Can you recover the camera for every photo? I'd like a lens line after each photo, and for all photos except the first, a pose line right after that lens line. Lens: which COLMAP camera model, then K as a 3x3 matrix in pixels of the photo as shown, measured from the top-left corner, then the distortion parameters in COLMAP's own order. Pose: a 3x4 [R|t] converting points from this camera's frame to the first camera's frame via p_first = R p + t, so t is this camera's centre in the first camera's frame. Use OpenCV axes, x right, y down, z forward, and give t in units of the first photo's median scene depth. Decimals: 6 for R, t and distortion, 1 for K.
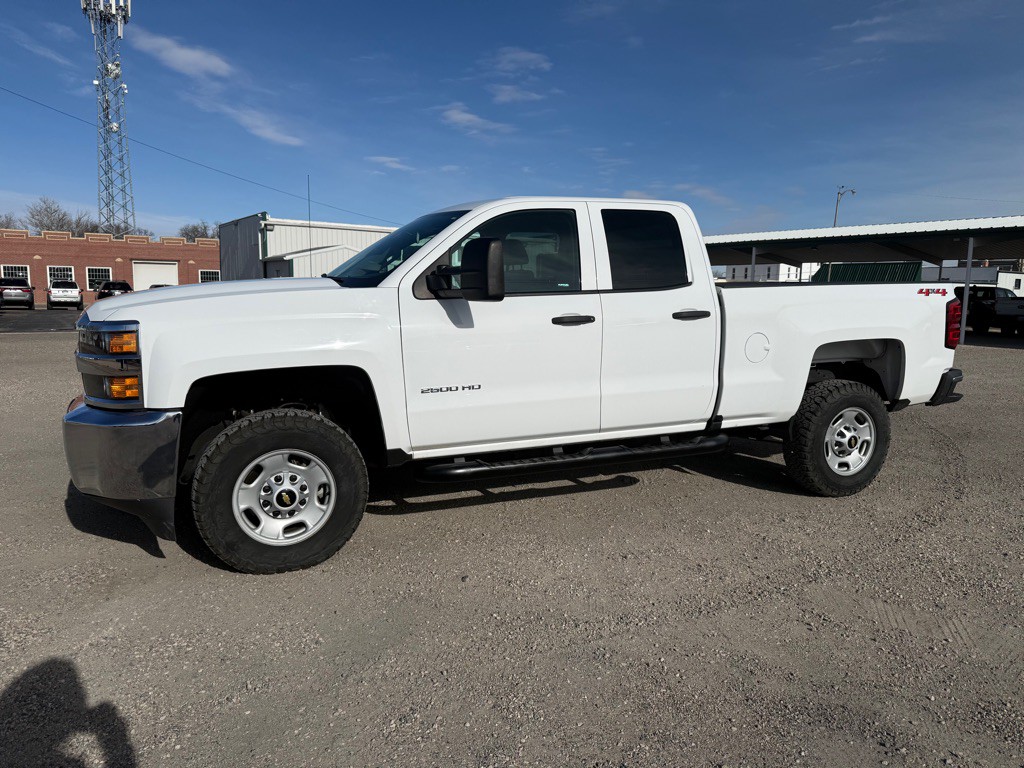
lens RADIAL K [[773.5, 0, 522.8], [0, 773.5, 389.2], [0, 0, 1]] dist [0.020901, -0.018899]
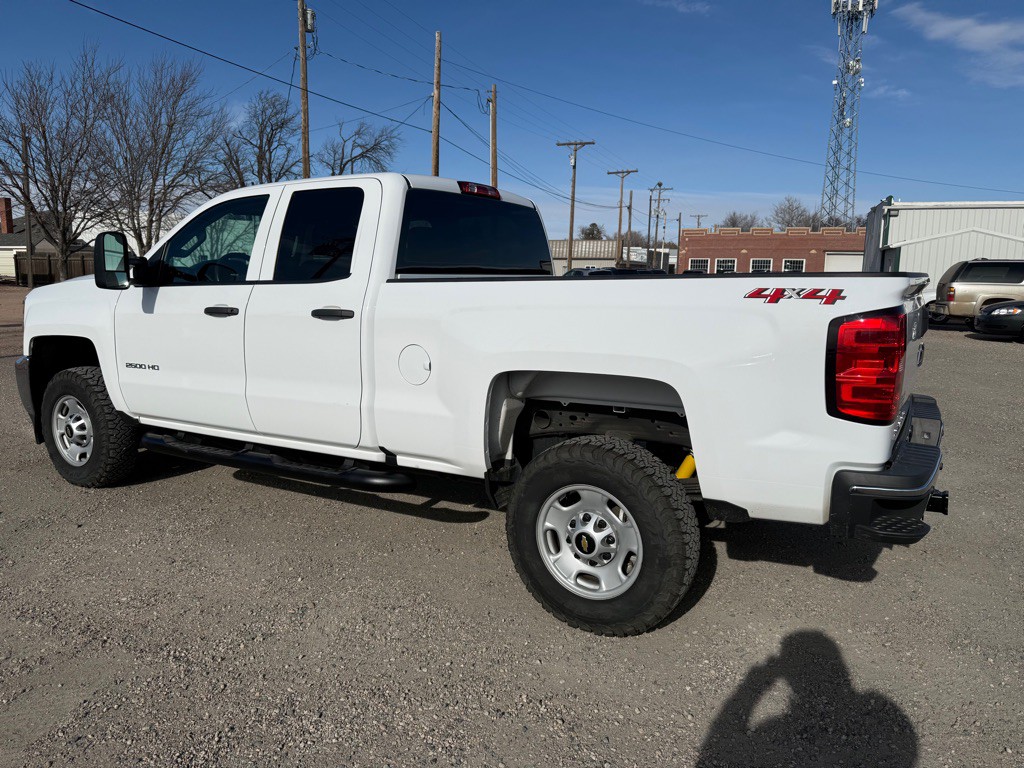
lens RADIAL K [[773.5, 0, 519.7], [0, 773.5, 379.2], [0, 0, 1]] dist [0.020901, -0.018899]
pose [[0.561536, 0.114683, -0.819467, 0.194735], [-0.115751, 0.991498, 0.059441, -0.019234], [0.819317, 0.061475, 0.570036, 0.137298]]
